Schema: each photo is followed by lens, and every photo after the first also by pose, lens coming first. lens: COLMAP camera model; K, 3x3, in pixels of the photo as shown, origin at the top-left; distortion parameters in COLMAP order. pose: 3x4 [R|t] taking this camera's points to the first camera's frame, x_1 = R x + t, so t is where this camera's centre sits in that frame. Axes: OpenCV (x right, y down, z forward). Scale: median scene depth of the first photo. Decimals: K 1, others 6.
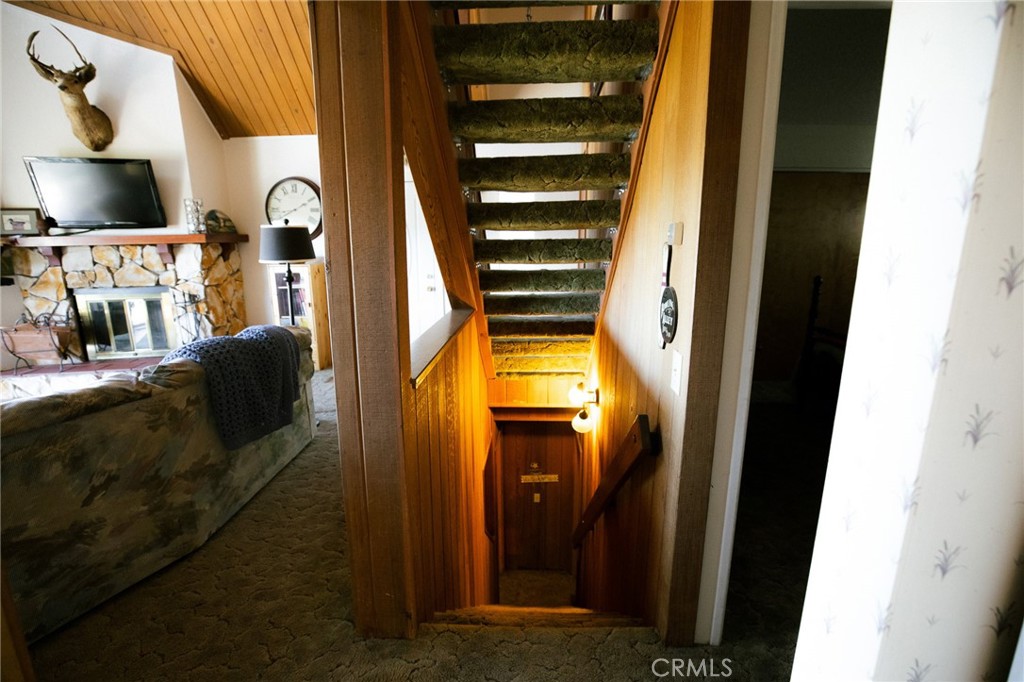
lens RADIAL K [[469.5, 0, 519.1], [0, 469.5, 343.2], [0, 0, 1]] dist [-0.040222, 0.009960]
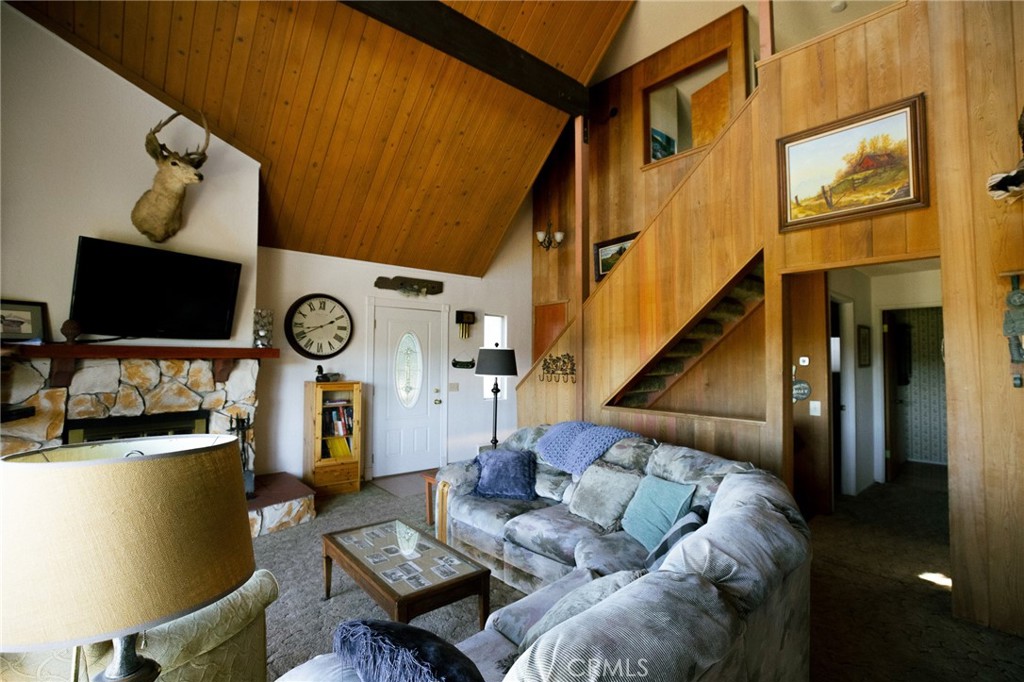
lens RADIAL K [[469.5, 0, 519.1], [0, 469.5, 343.2], [0, 0, 1]] dist [-0.040222, 0.009960]
pose [[0.714817, 0.035854, 0.698392, -0.967504], [0.139231, 0.971394, -0.192375, -0.008977], [-0.685311, 0.234751, 0.689377, 0.056065]]
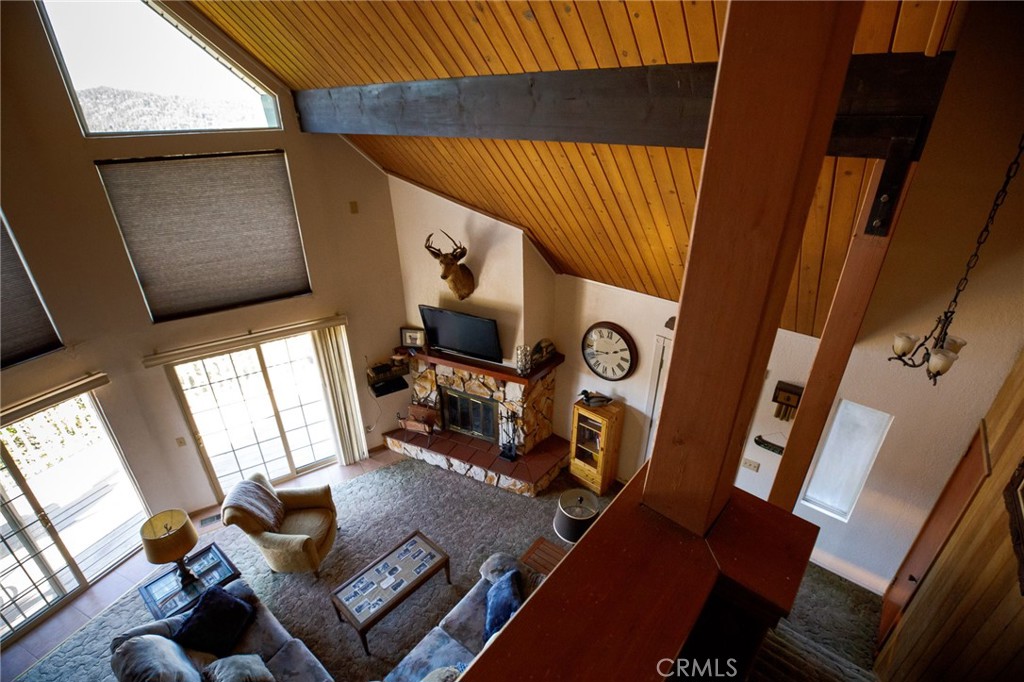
lens RADIAL K [[469.5, 0, 519.1], [0, 469.5, 343.2], [0, 0, 1]] dist [-0.040222, 0.009960]
pose [[0.795540, 0.277445, -0.538647, -0.091949], [-0.134512, 0.947689, 0.289470, -0.651719], [0.590782, -0.157831, 0.791244, 0.071368]]
